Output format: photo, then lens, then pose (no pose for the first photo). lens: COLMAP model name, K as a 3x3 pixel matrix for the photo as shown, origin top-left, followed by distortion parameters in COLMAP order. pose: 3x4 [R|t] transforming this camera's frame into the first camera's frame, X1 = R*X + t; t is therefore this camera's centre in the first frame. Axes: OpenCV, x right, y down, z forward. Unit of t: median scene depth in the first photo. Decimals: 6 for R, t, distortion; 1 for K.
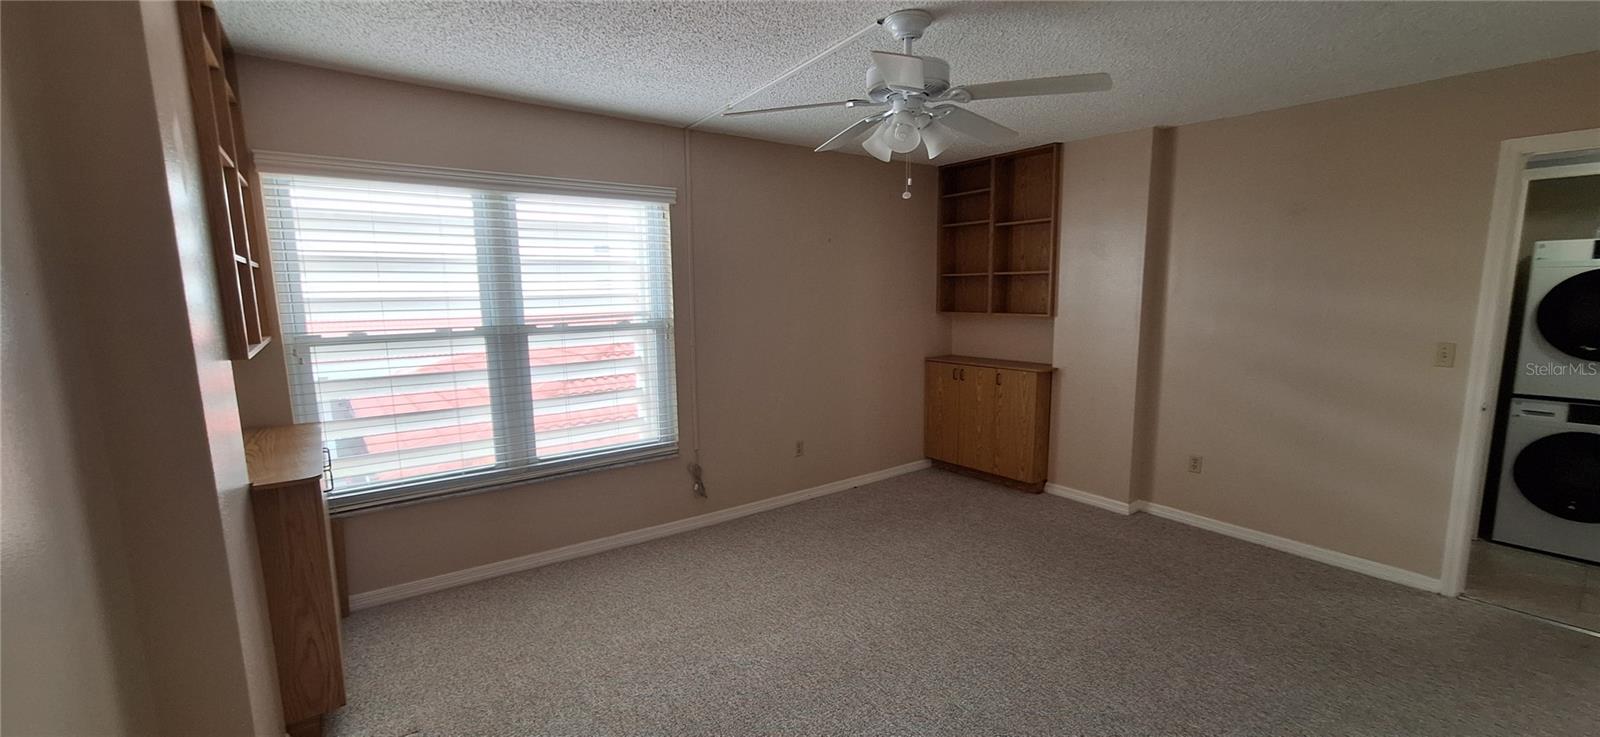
lens RADIAL K [[638.8, 0, 807.9], [0, 638.8, 377.5], [0, 0, 1]] dist [-0.010334, 0.005597]
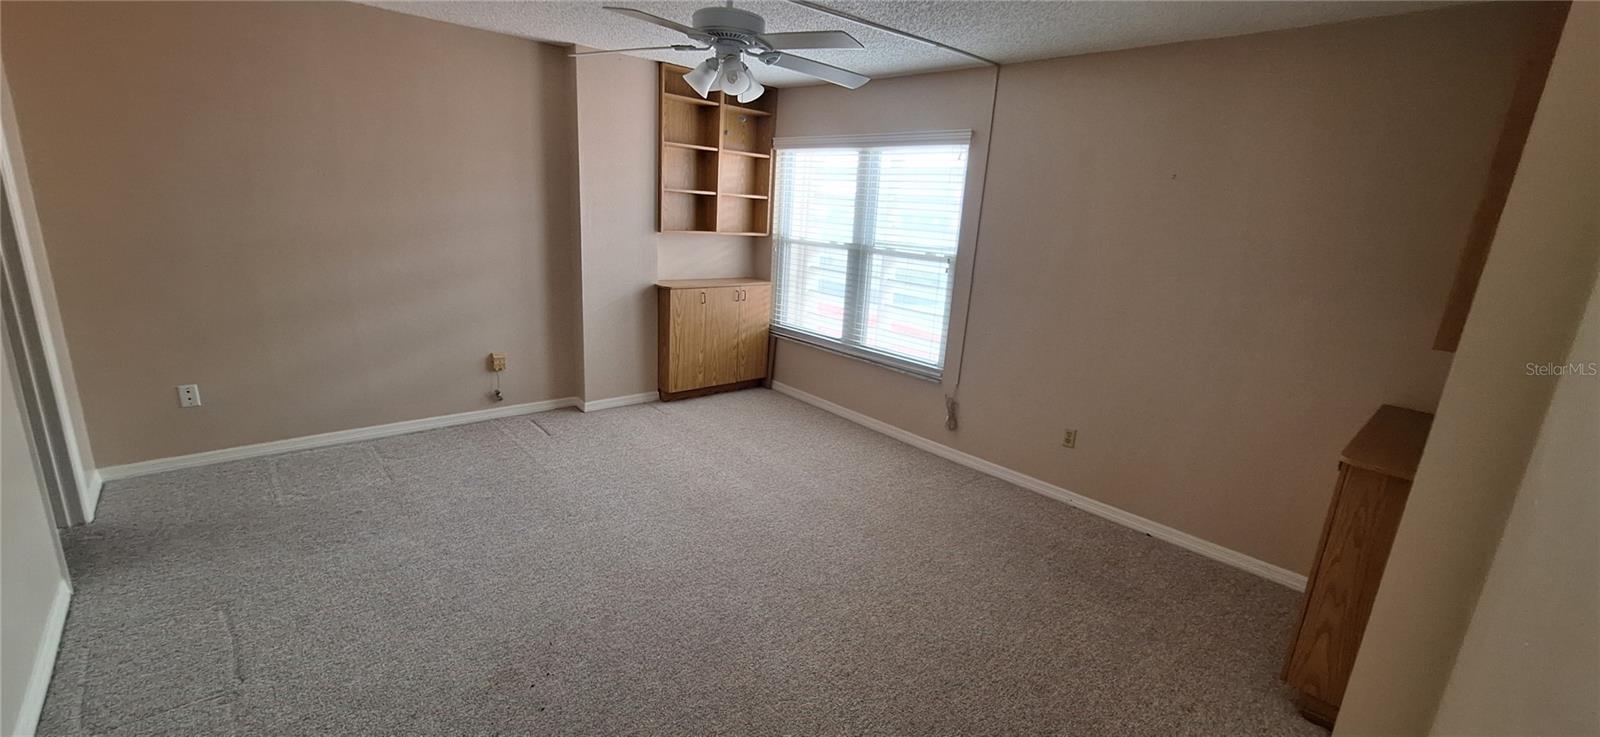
lens RADIAL K [[638.8, 0, 809.7], [0, 638.8, 366.4], [0, 0, 1]] dist [-0.010334, 0.005597]
pose [[0.111376, 0.248879, -0.962109, 0.897035], [-0.215023, 0.951234, 0.221175, -0.106700], [0.970237, 0.182242, 0.159459, 0.677568]]
